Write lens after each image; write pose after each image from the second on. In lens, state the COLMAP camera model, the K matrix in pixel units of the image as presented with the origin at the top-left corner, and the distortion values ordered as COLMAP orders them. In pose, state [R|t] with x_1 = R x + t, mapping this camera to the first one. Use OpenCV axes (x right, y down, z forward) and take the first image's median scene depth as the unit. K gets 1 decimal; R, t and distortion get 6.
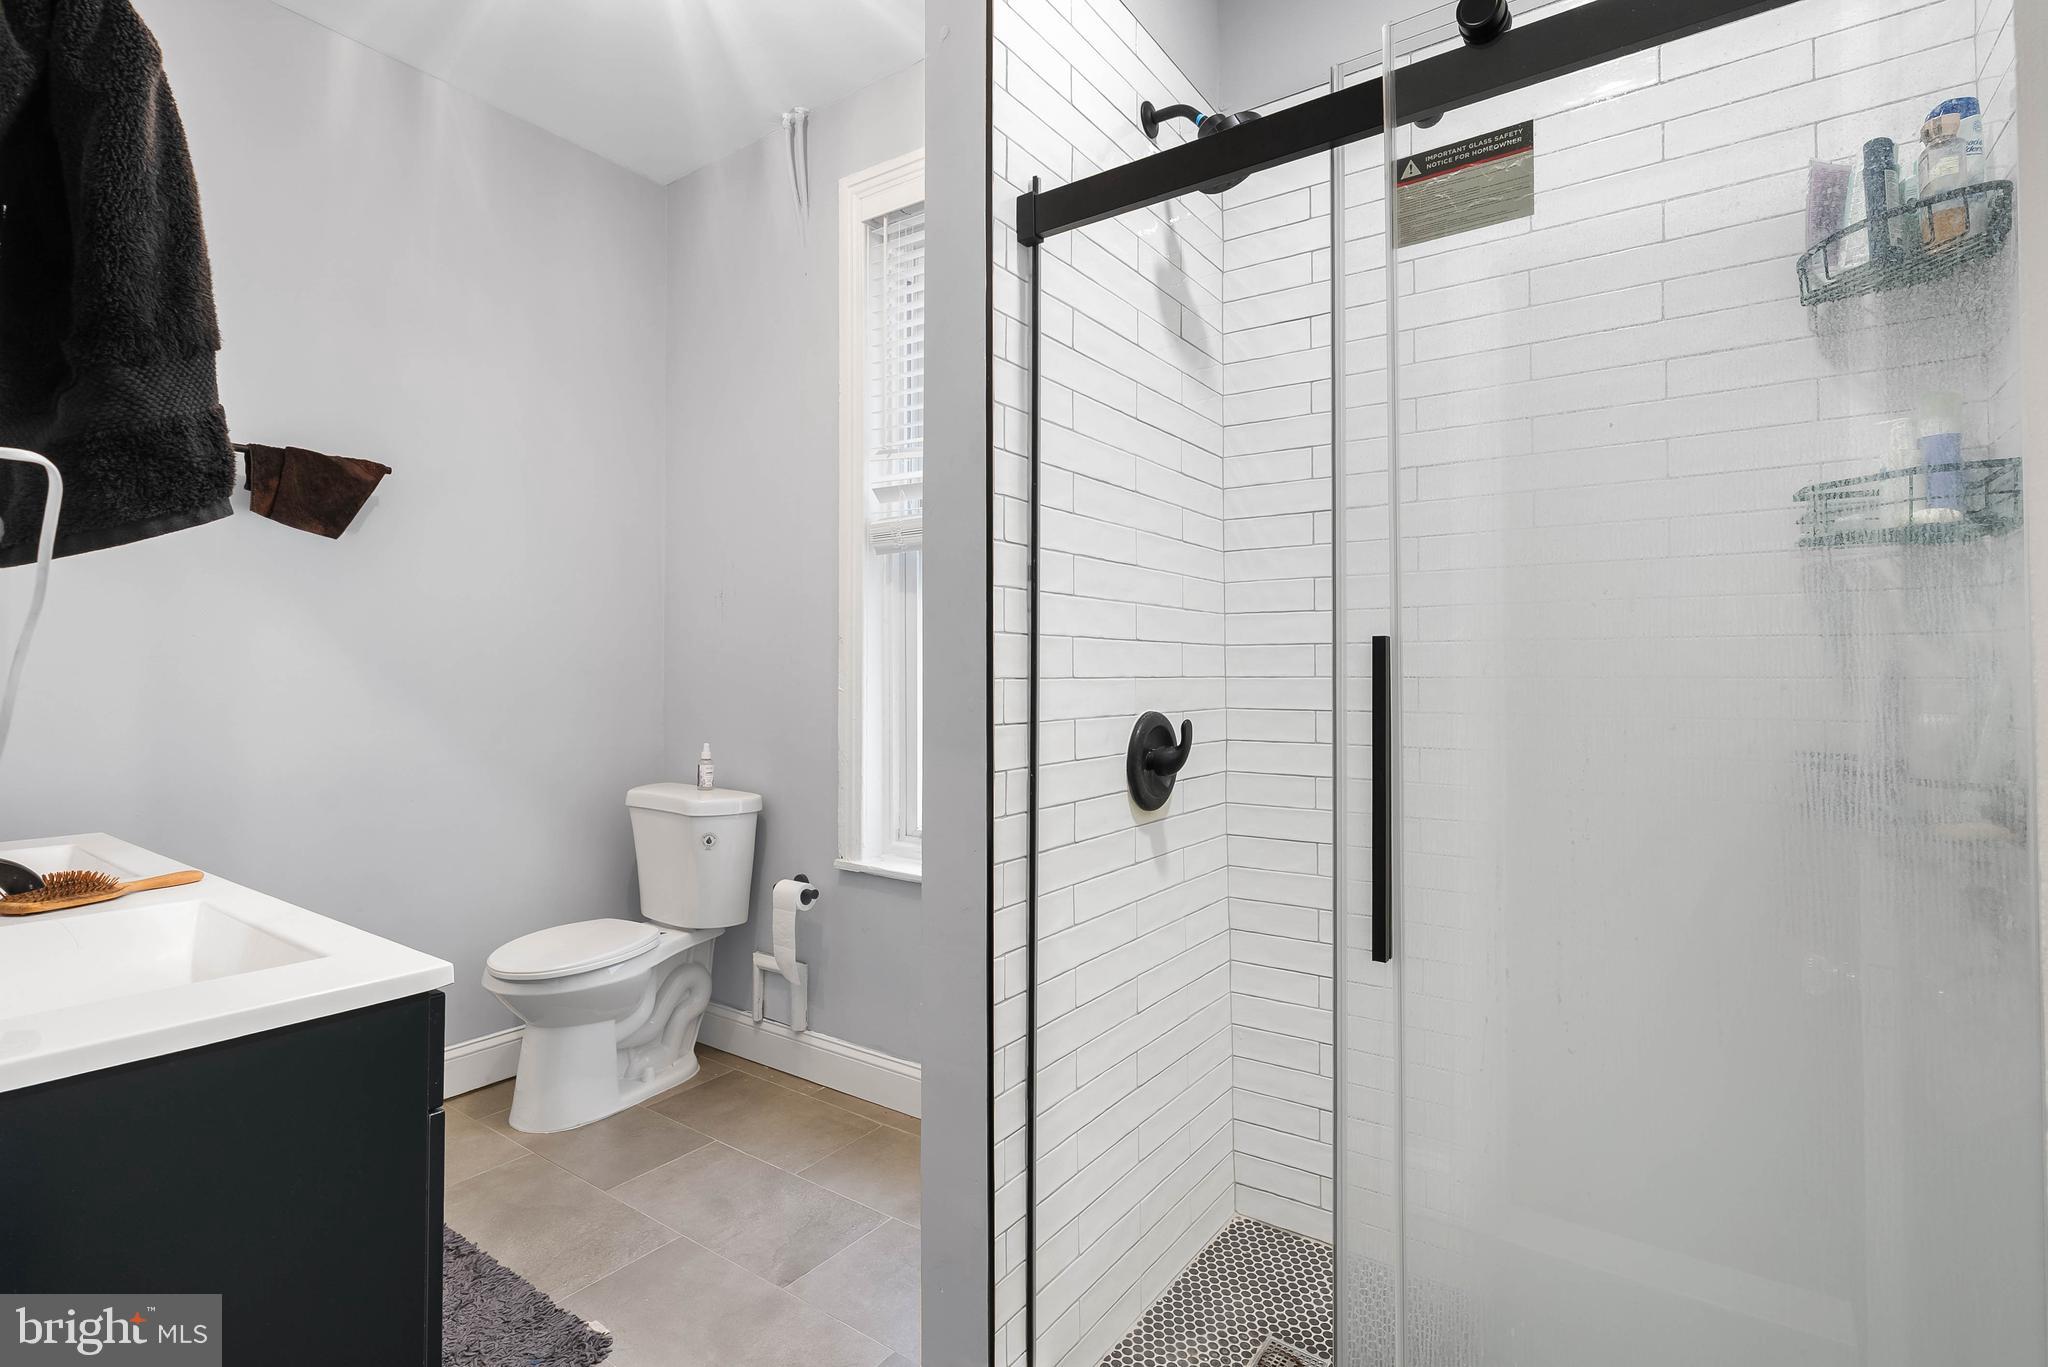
lens RADIAL K [[961.7, 0, 1025.3], [0, 961.7, 675.2], [0, 0, 1]] dist [-0.013858, -0.000201]
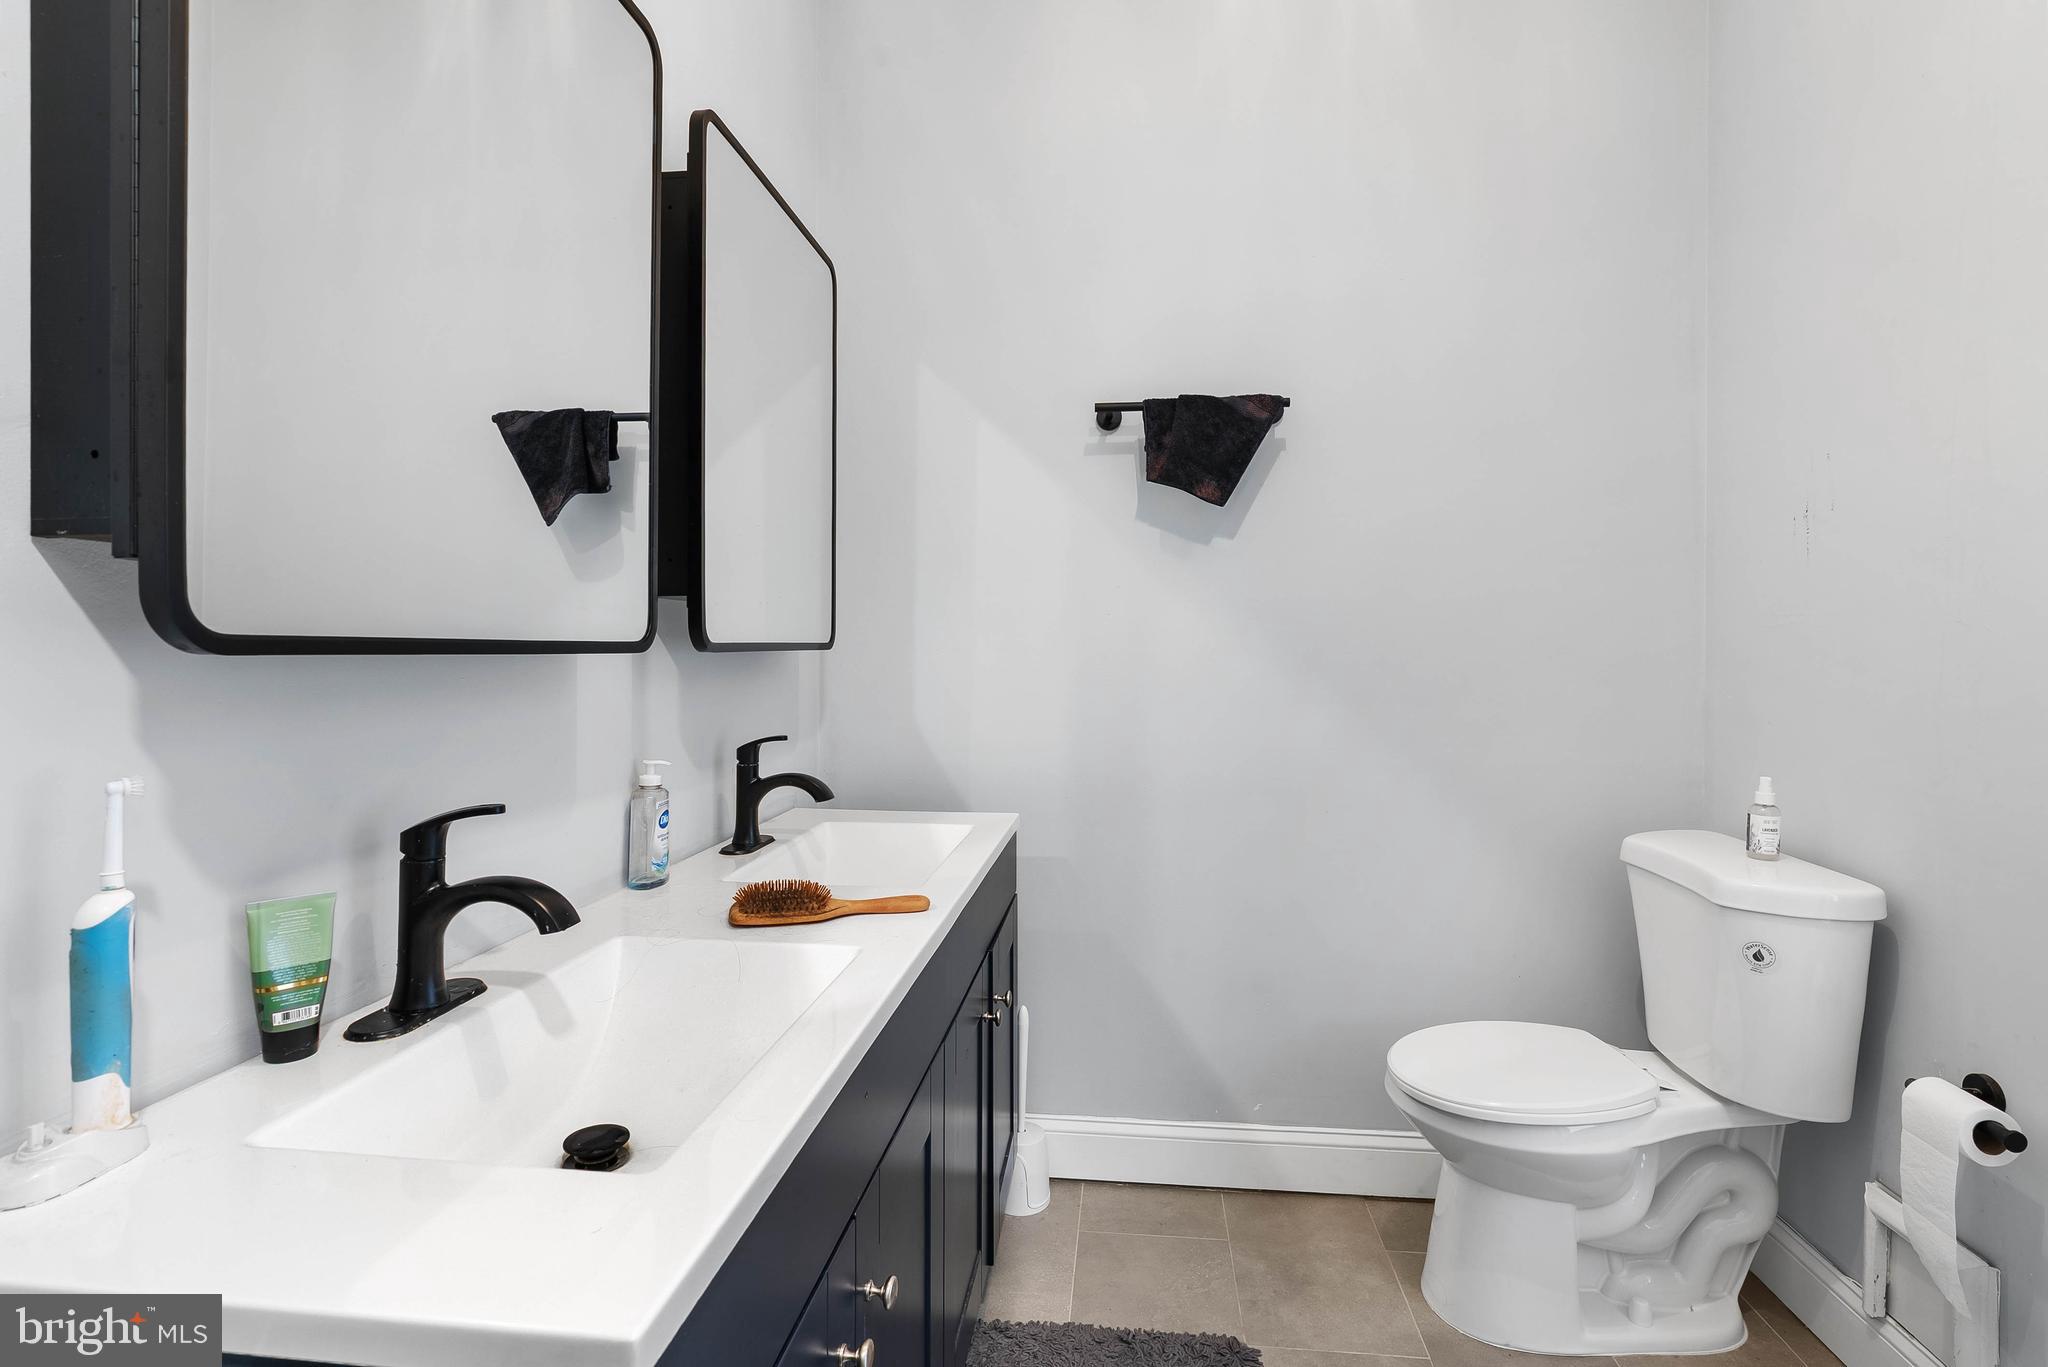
lens RADIAL K [[961.7, 0, 1020.1], [0, 961.7, 670.8], [0, 0, 1]] dist [-0.013858, -0.000201]
pose [[0.478125, 0.006033, -0.878271, -0.052805], [-0.002050, 0.999981, 0.005753, 0.007256], [0.878289, -0.000950, 0.478128, 0.357257]]
